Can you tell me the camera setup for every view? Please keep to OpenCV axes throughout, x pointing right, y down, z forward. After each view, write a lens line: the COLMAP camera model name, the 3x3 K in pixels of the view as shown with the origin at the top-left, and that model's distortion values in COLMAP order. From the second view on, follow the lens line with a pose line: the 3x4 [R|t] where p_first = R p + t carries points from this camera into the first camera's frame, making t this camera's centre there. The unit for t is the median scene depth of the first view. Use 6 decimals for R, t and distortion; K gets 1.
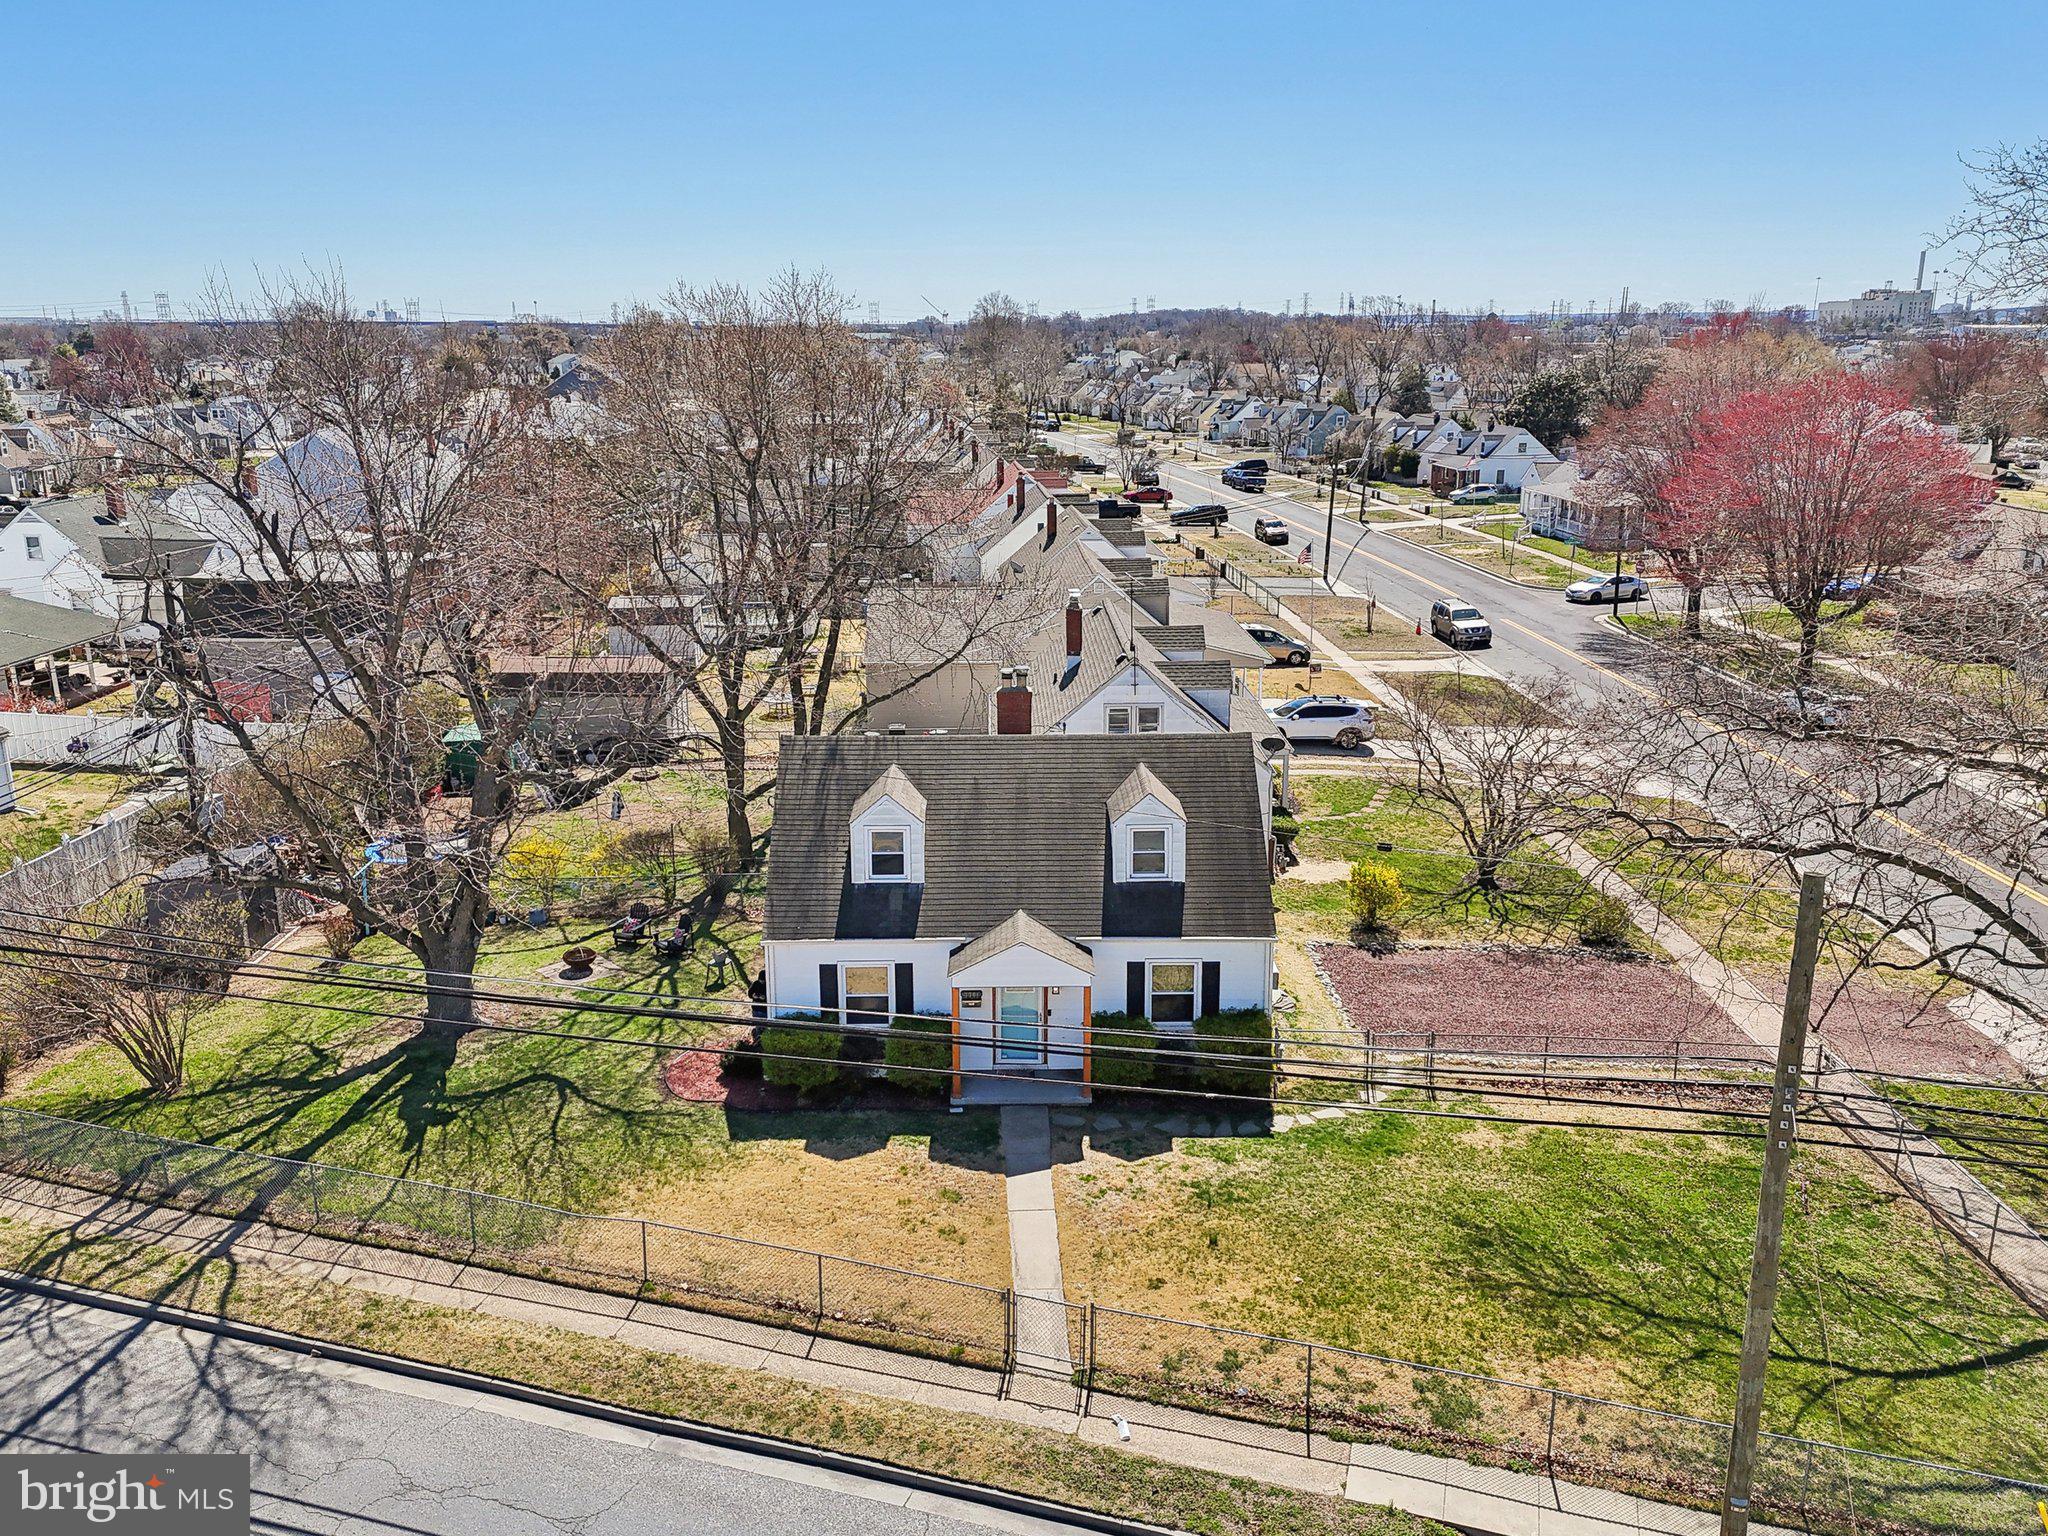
lens RADIAL K [[1649.7, 0, 1015.4], [0, 1649.7, 678.2], [0, 0, 1]] dist [0.073840, -0.066053]
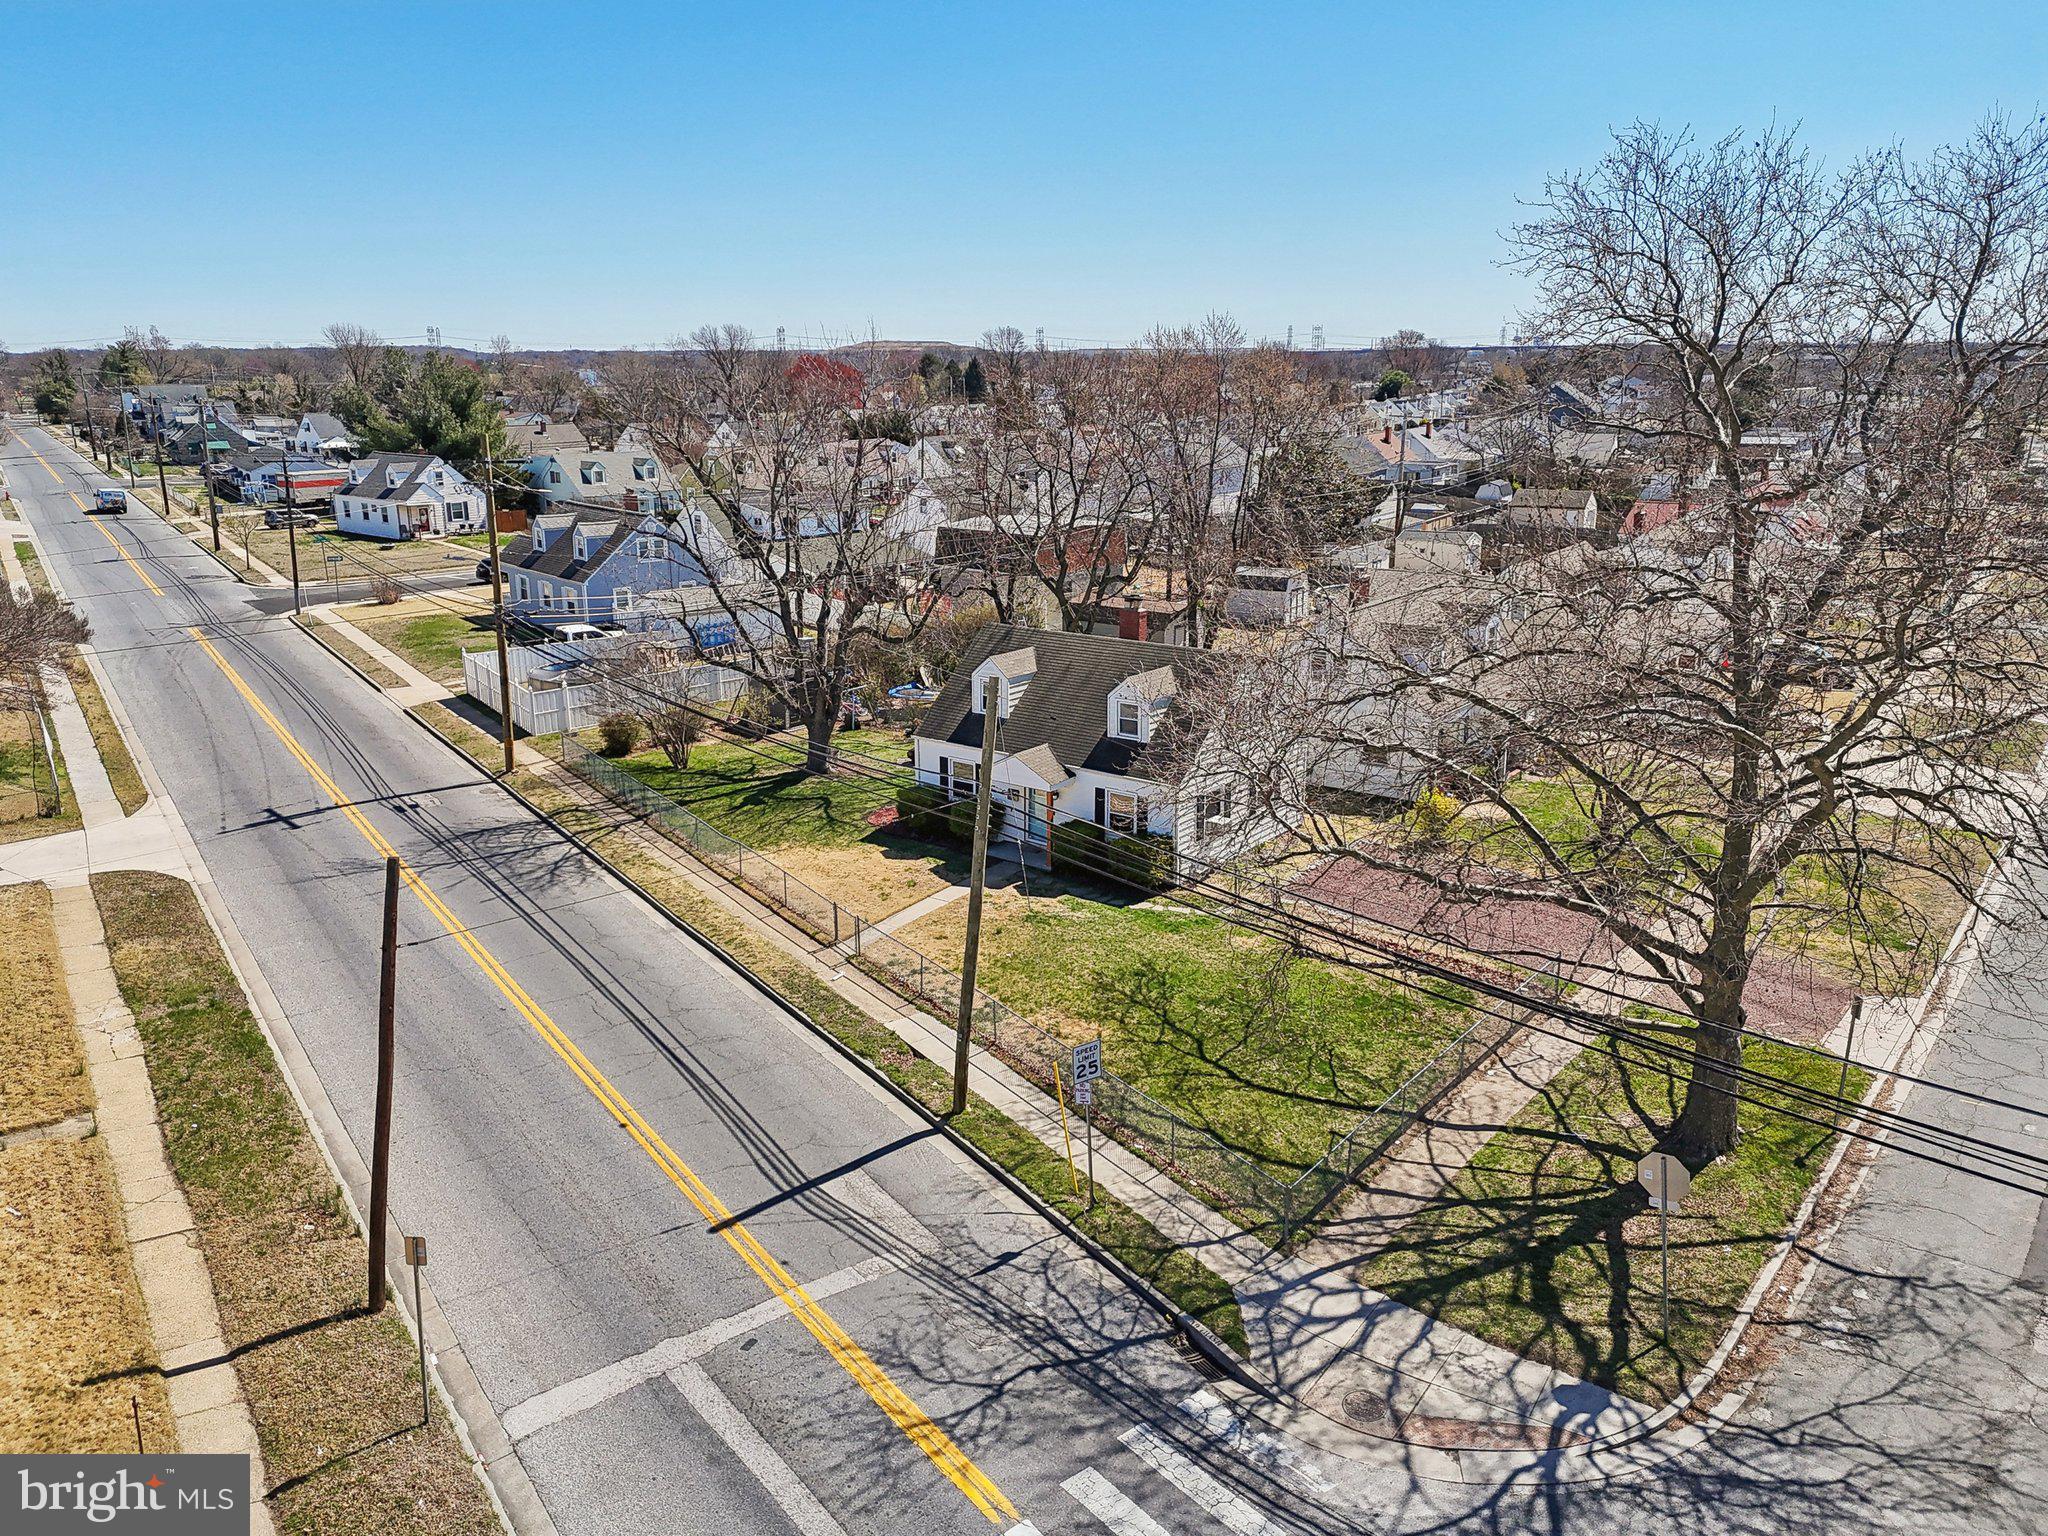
lens RADIAL K [[1544.0, 0, 1020.5], [0, 1544.0, 737.9], [0, 0, 1]] dist [0.095825, -0.095084]
pose [[0.785050, 0.150685, -0.600825, 0.947722], [-0.133373, 0.988329, 0.073603, 0.038240], [0.604903, 0.022352, 0.795985, -0.167403]]
